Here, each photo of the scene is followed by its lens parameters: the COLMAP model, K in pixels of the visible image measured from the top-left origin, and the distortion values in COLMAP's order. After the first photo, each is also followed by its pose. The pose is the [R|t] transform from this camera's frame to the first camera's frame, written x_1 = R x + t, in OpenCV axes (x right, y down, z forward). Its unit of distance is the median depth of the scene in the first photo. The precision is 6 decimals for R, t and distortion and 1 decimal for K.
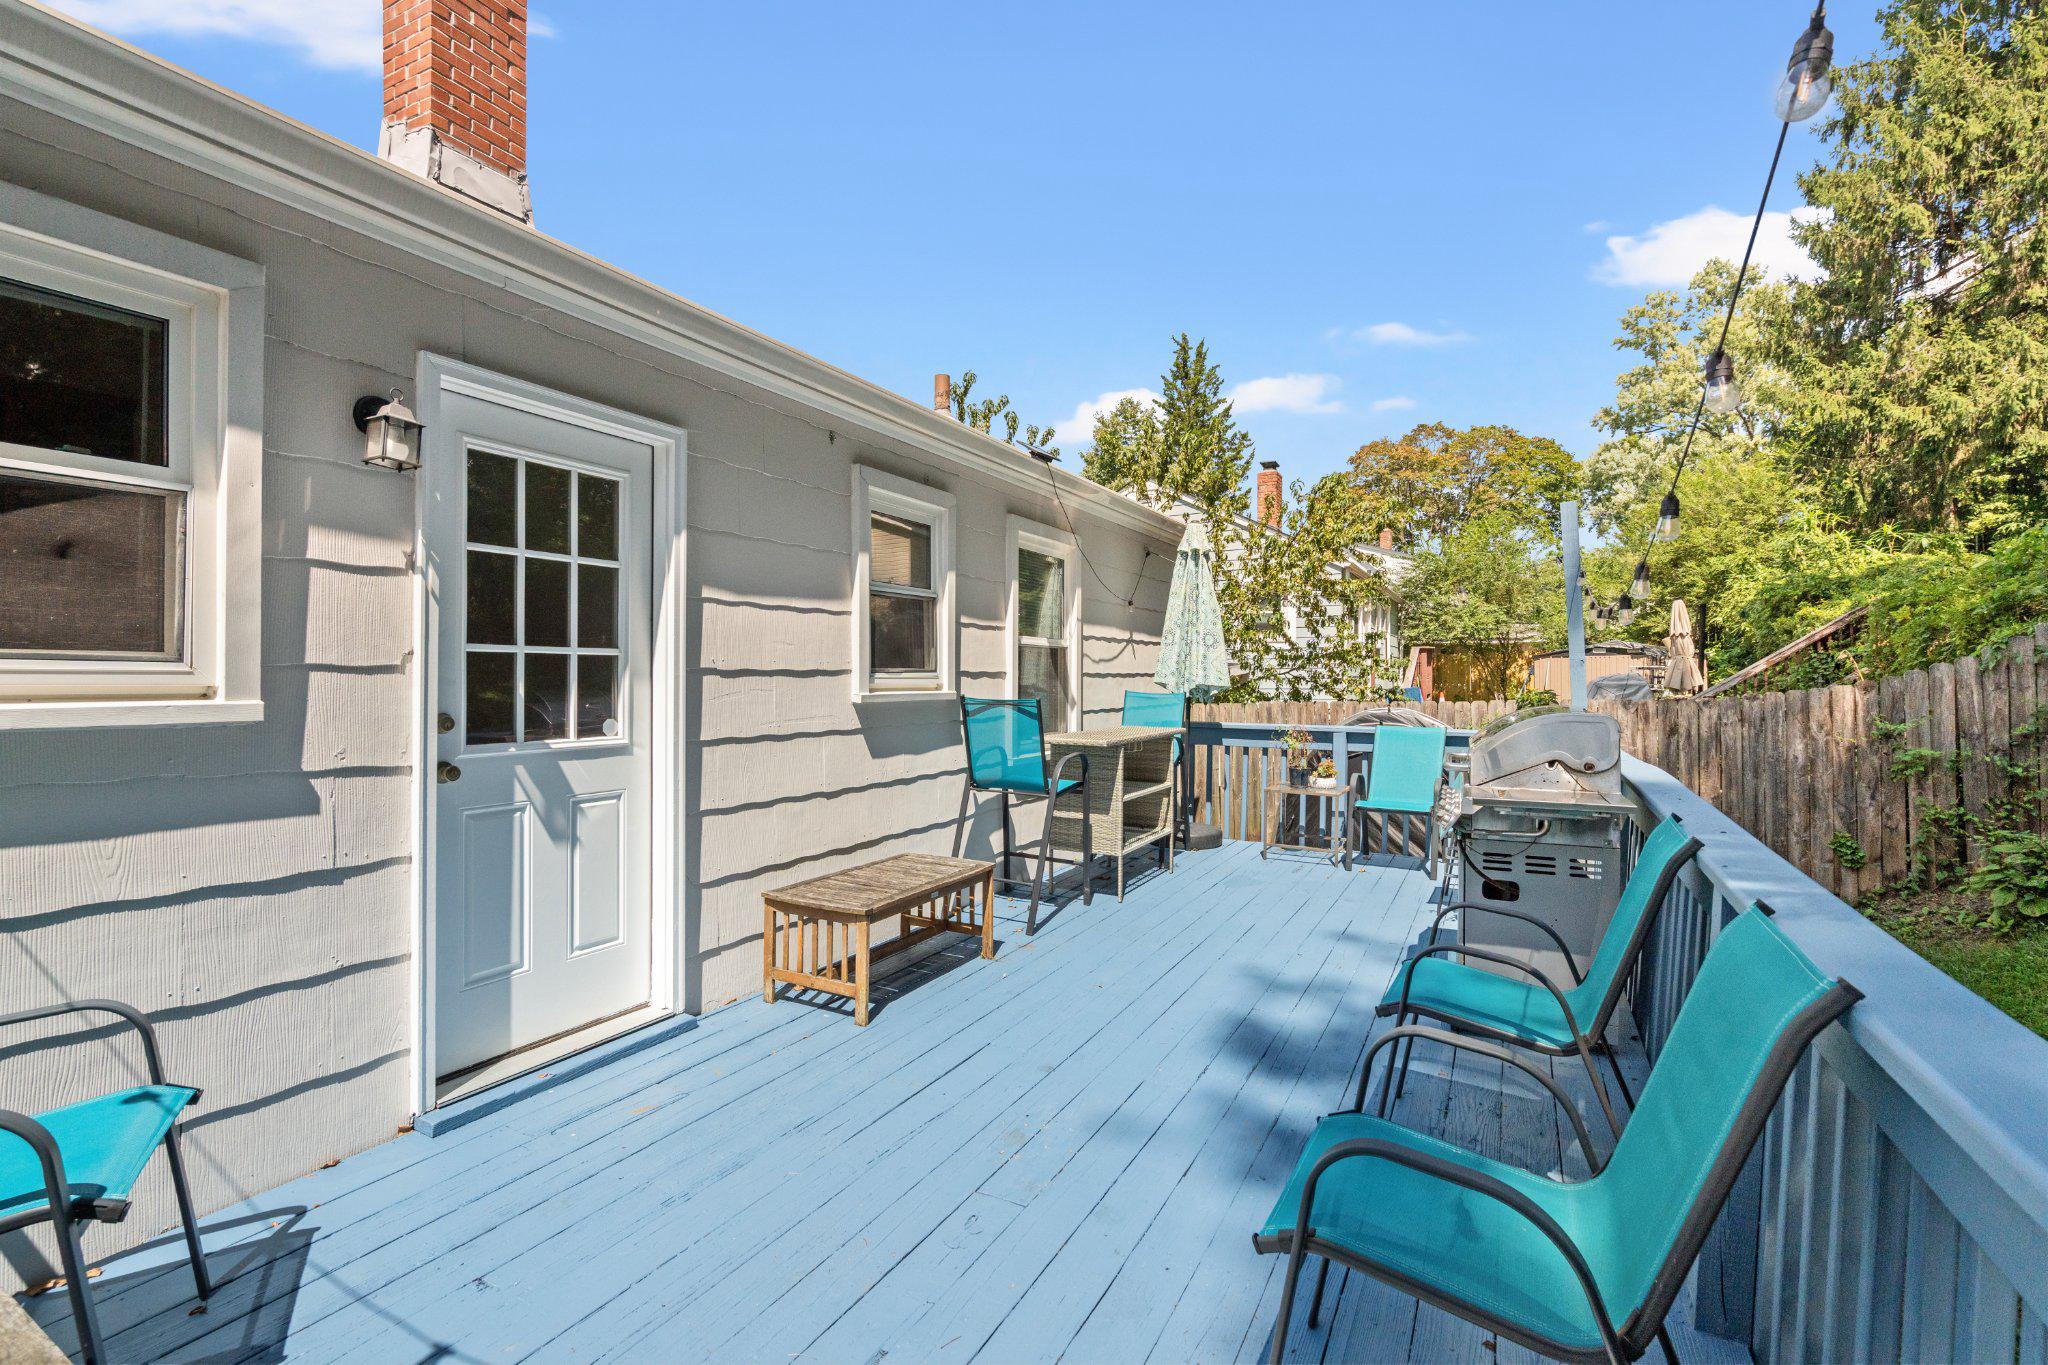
lens RADIAL K [[912.0, 0, 1014.4], [0, 912.0, 682.3], [0, 0, 1]] dist [-0.002963, -0.000270]
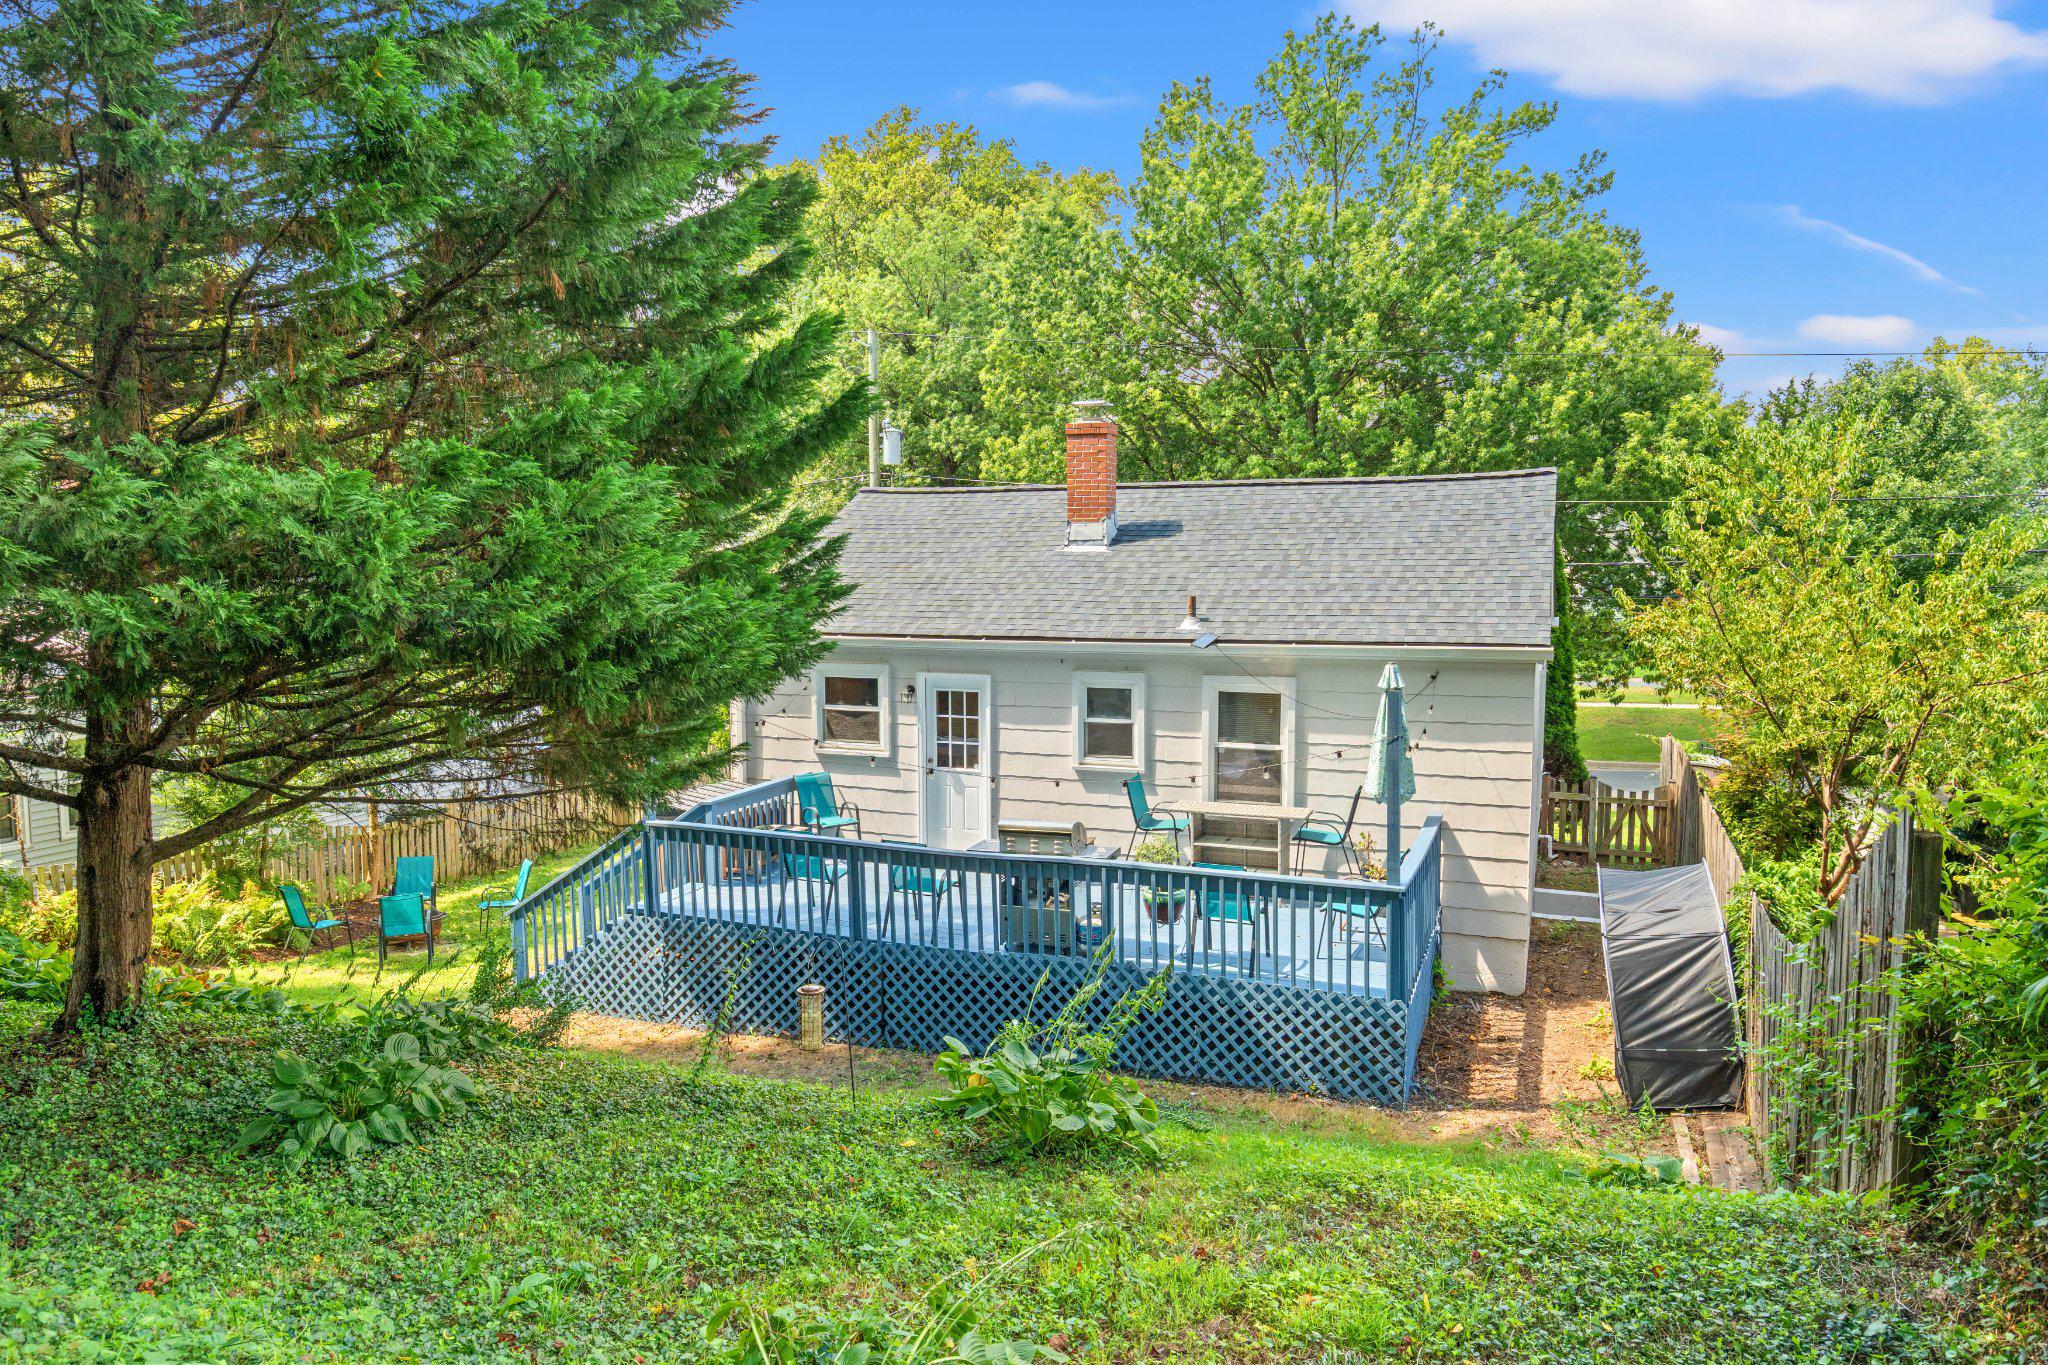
lens RADIAL K [[1319.0, 0, 1024.0], [0, 1319.0, 682.5], [0, 0, 1]] dist [0.000007, -0.001964]
pose [[0.089816, 0.099400, -0.990986, 4.666278], [0.002029, 0.994987, 0.099986, -0.795218], [0.995956, -0.010991, 0.089164, 0.809304]]
